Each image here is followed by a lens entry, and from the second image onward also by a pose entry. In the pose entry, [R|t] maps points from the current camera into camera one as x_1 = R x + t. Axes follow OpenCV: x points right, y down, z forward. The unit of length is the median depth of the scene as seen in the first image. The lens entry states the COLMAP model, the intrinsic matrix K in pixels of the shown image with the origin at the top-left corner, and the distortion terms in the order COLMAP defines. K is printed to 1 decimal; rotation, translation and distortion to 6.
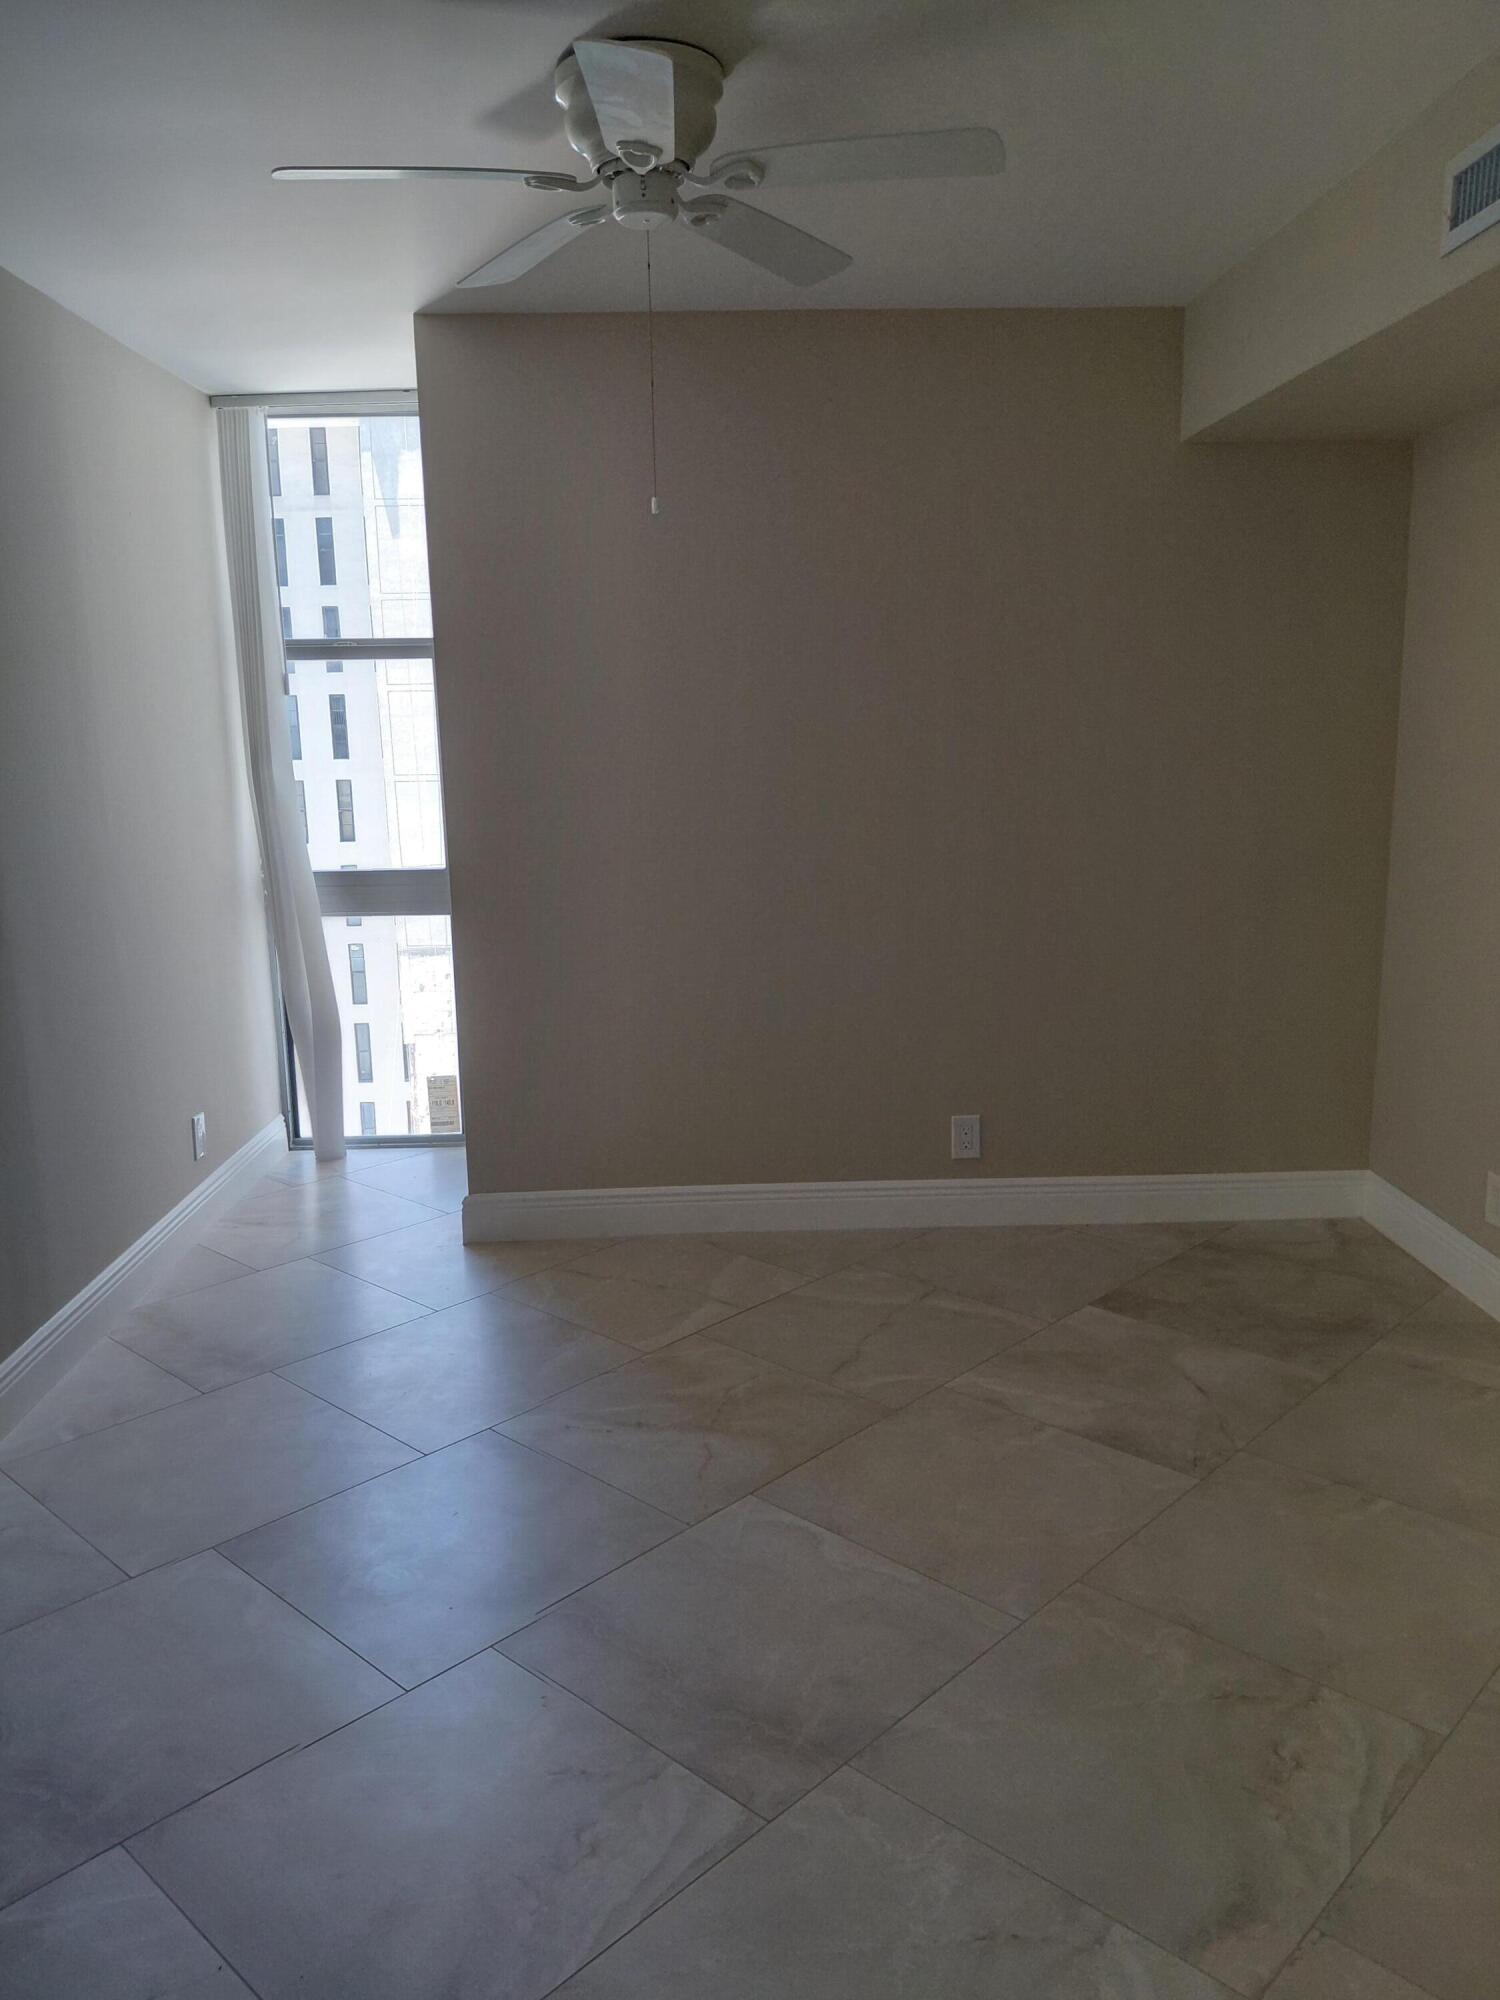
lens RADIAL K [[1475.0, 0, 750.0], [0, 1475.0, 1000.0], [0, 0, 1]] dist [0.087329, -0.200712]
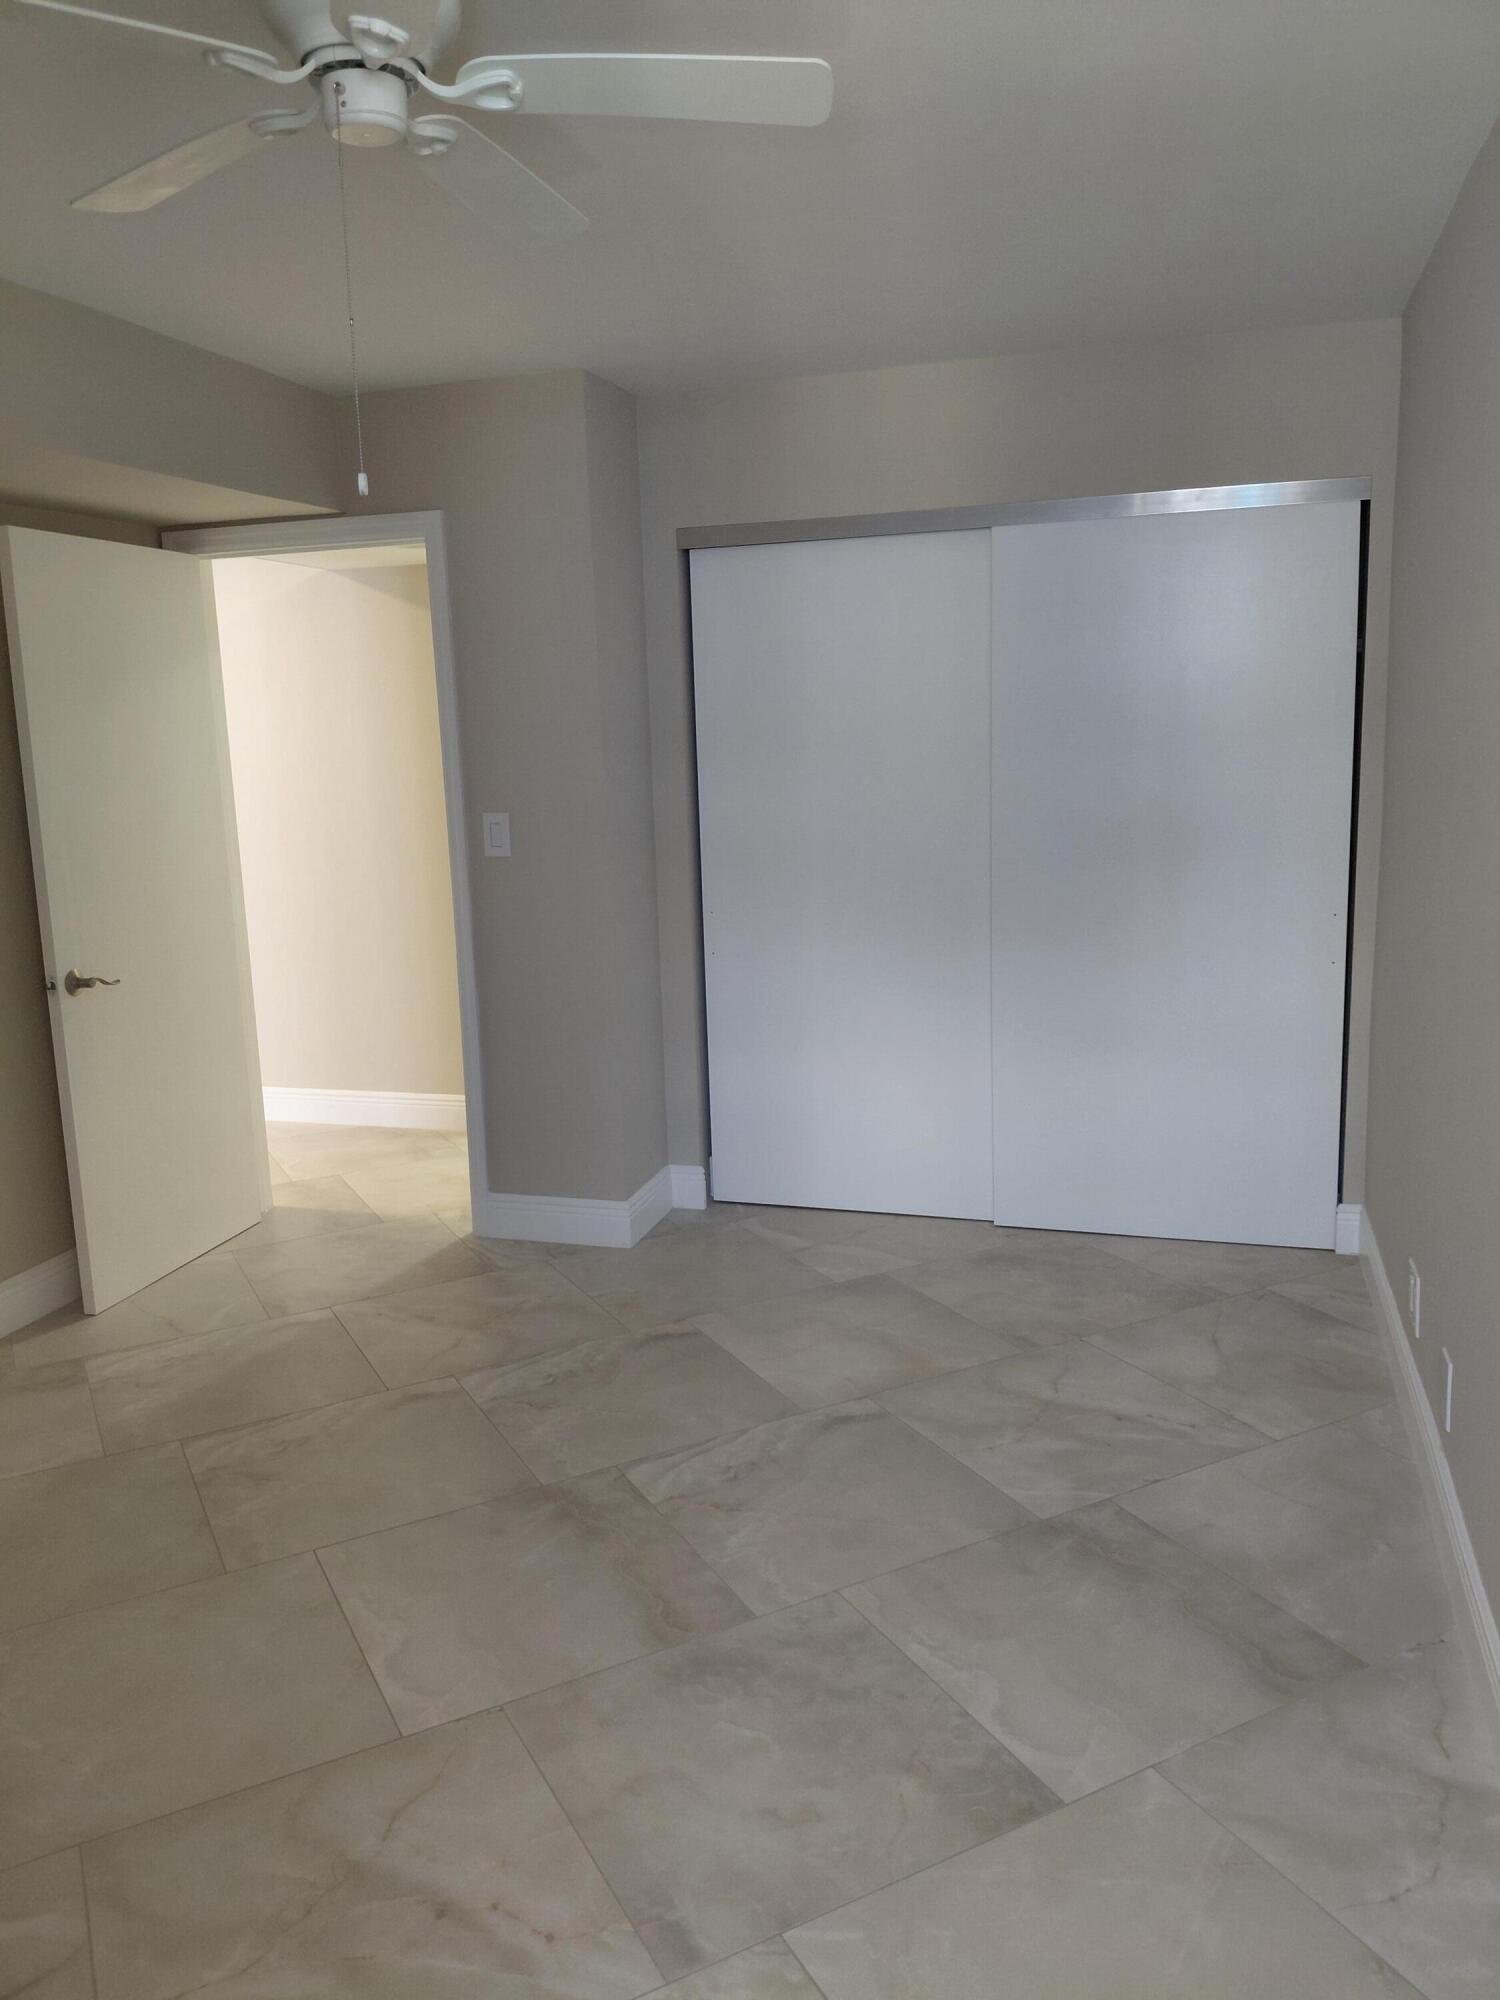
lens RADIAL K [[1475.0, 0, 750.0], [0, 1475.0, 1000.0], [0, 0, 1]] dist [0.087329, -0.200712]
pose [[-0.946978, -0.015728, 0.320914, -0.527817], [0.101736, 0.932731, 0.345924, -0.362133], [-0.304767, 0.360230, -0.881675, 1.866627]]
